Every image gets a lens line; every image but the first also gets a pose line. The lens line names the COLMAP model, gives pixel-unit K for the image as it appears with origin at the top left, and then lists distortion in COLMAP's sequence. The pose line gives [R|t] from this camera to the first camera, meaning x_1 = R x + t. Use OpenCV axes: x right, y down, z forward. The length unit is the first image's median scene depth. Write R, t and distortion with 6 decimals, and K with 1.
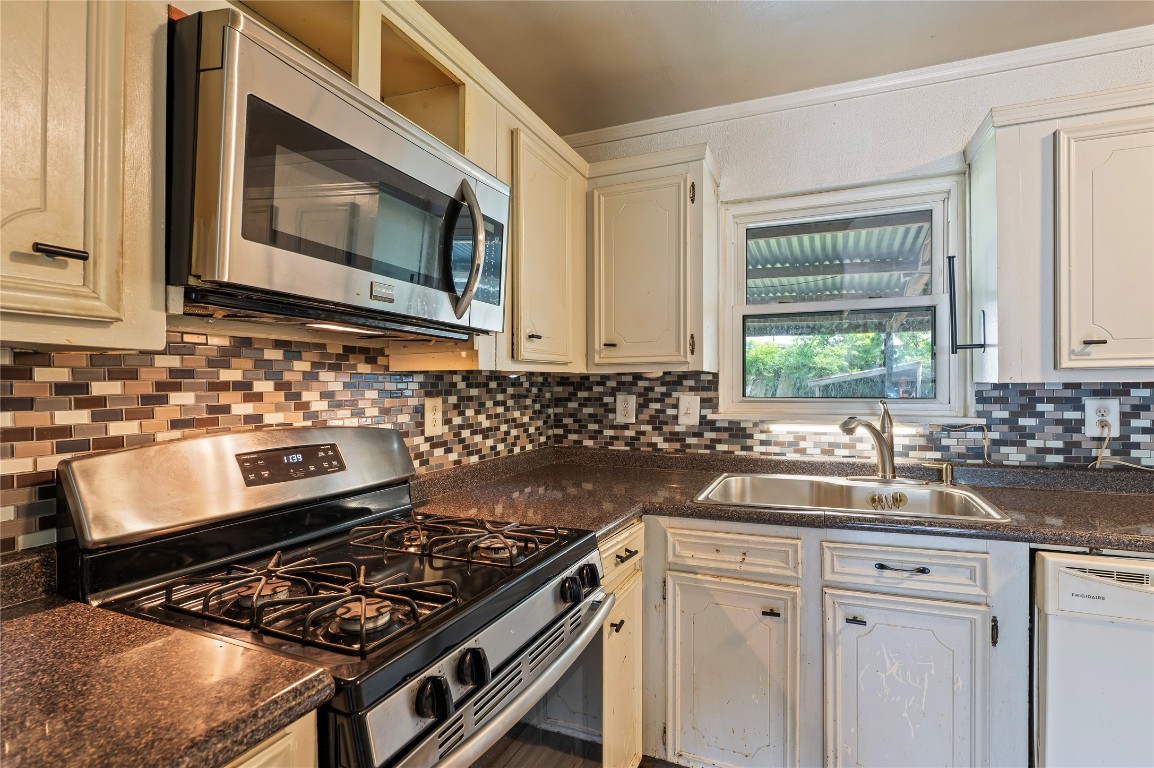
lens RADIAL K [[554.2, 0, 587.5], [0, 554.2, 389.1], [0, 0, 1]] dist [-0.001114, -0.005795]
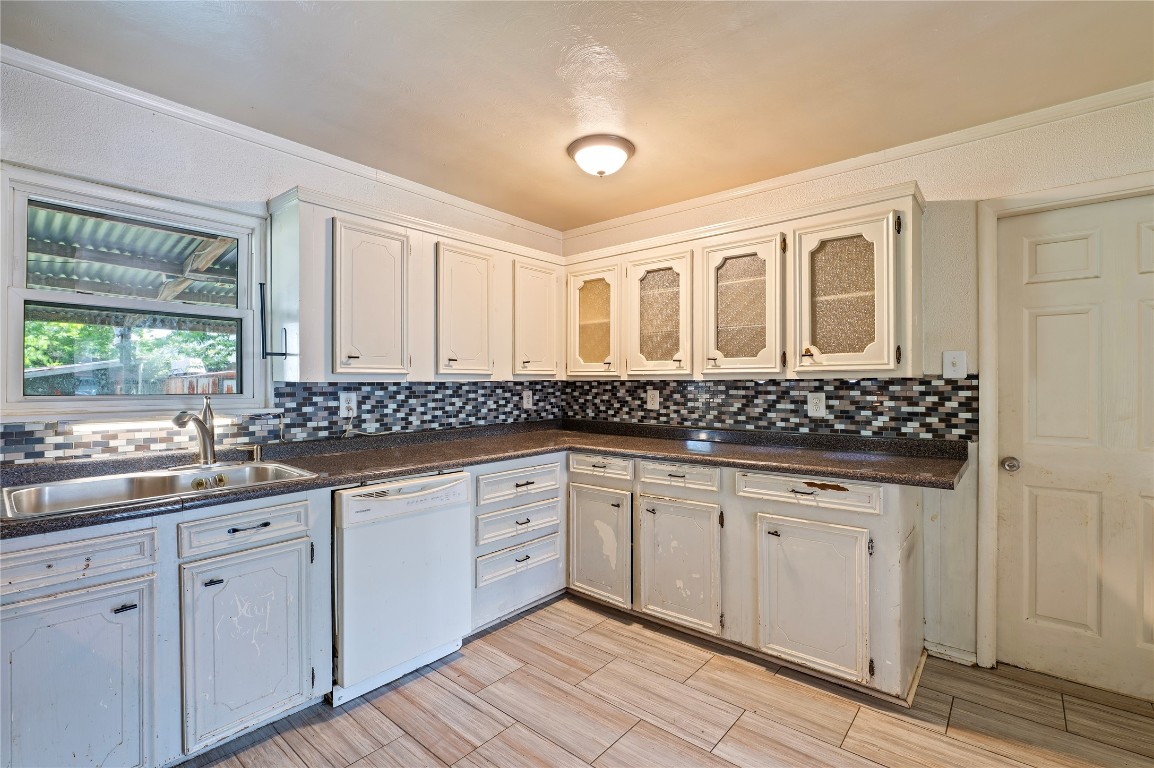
lens RADIAL K [[523.1, 0, 577.0], [0, 523.1, 384.0], [0, 0, 1]] dist [-0.014435, -0.000036]
pose [[0.292608, 0.004591, 0.956221, -0.284691], [0.000481, 0.999988, -0.004948, 0.000661], [-0.956232, 0.001908, 0.292602, -0.054477]]
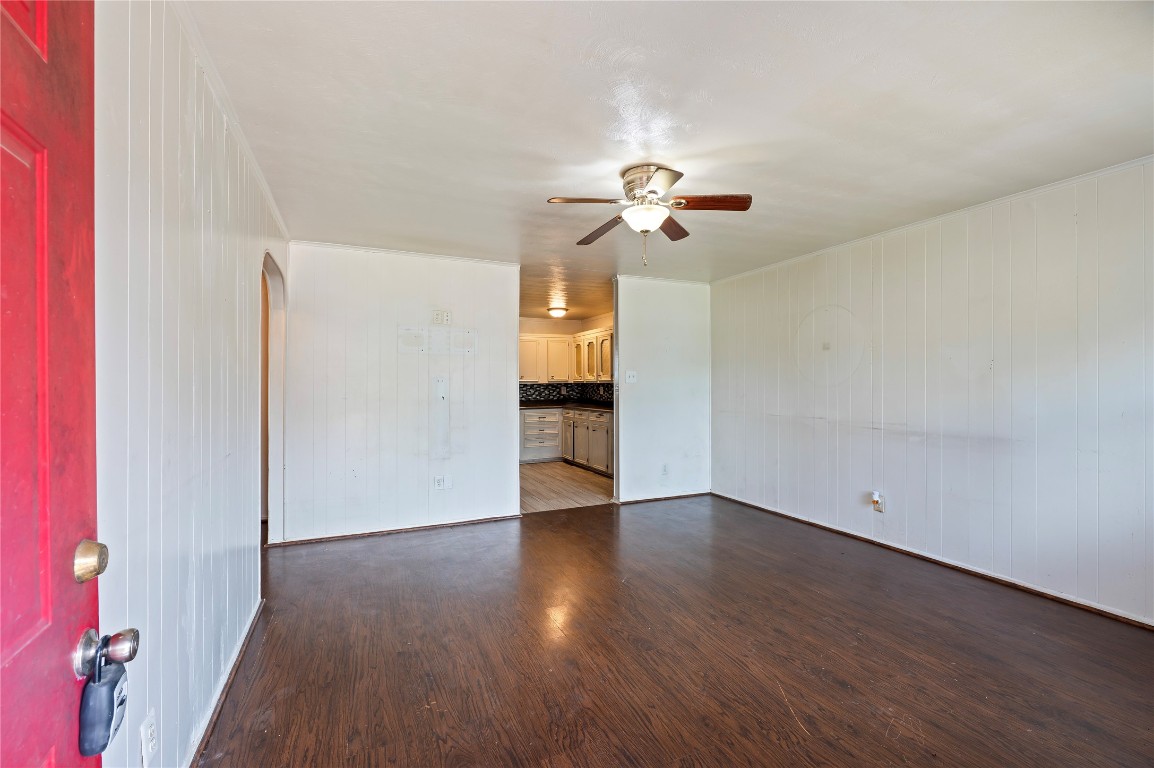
lens RADIAL K [[534.2, 0, 577.0], [0, 534.2, 384.0], [0, 0, 1]] dist [-0.000008, -0.000003]
pose [[0.700903, -0.000752, 0.713256, -1.982145], [0.004476, 0.999984, -0.003343, 0.005104], [-0.713242, 0.005536, 0.700896, -2.917520]]
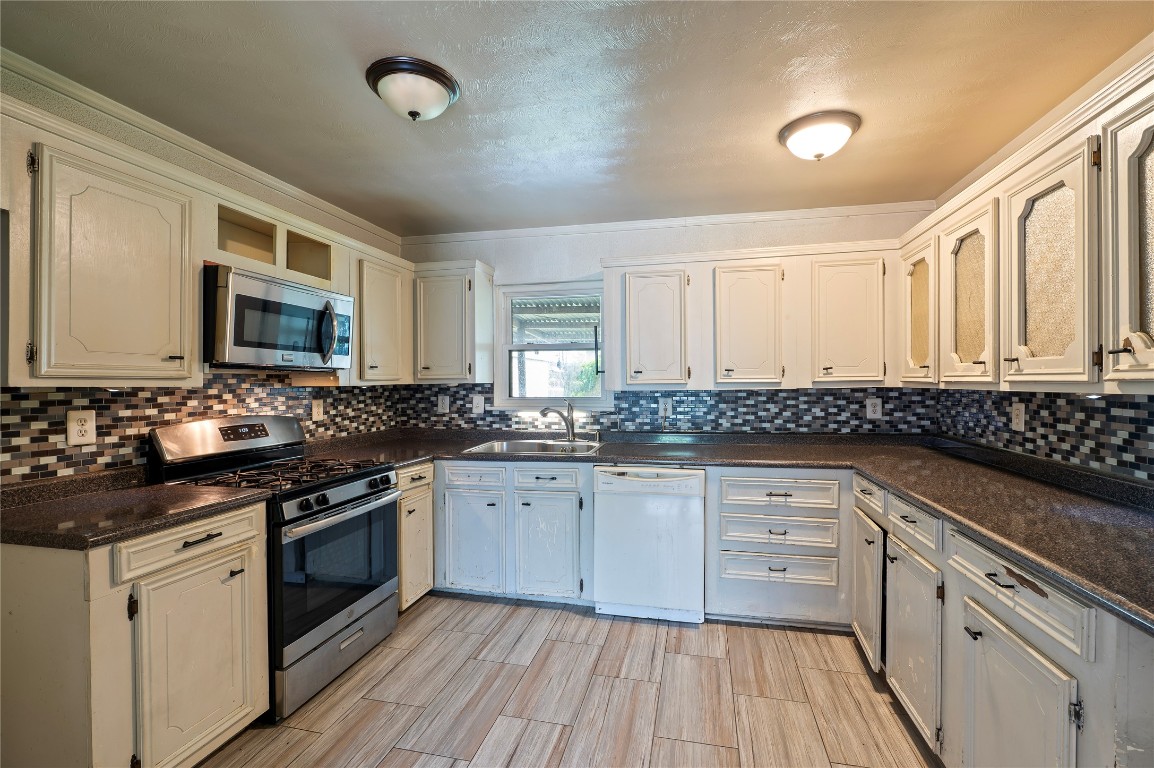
lens RADIAL K [[523.1, 0, 577.0], [0, 523.1, 384.0], [0, 0, 1]] dist [-0.014435, -0.000036]
pose [[0.988611, -0.004066, 0.150437, 0.309309], [0.003644, 0.999989, 0.003085, -0.038550], [-0.150448, -0.002501, 0.988615, -0.827099]]
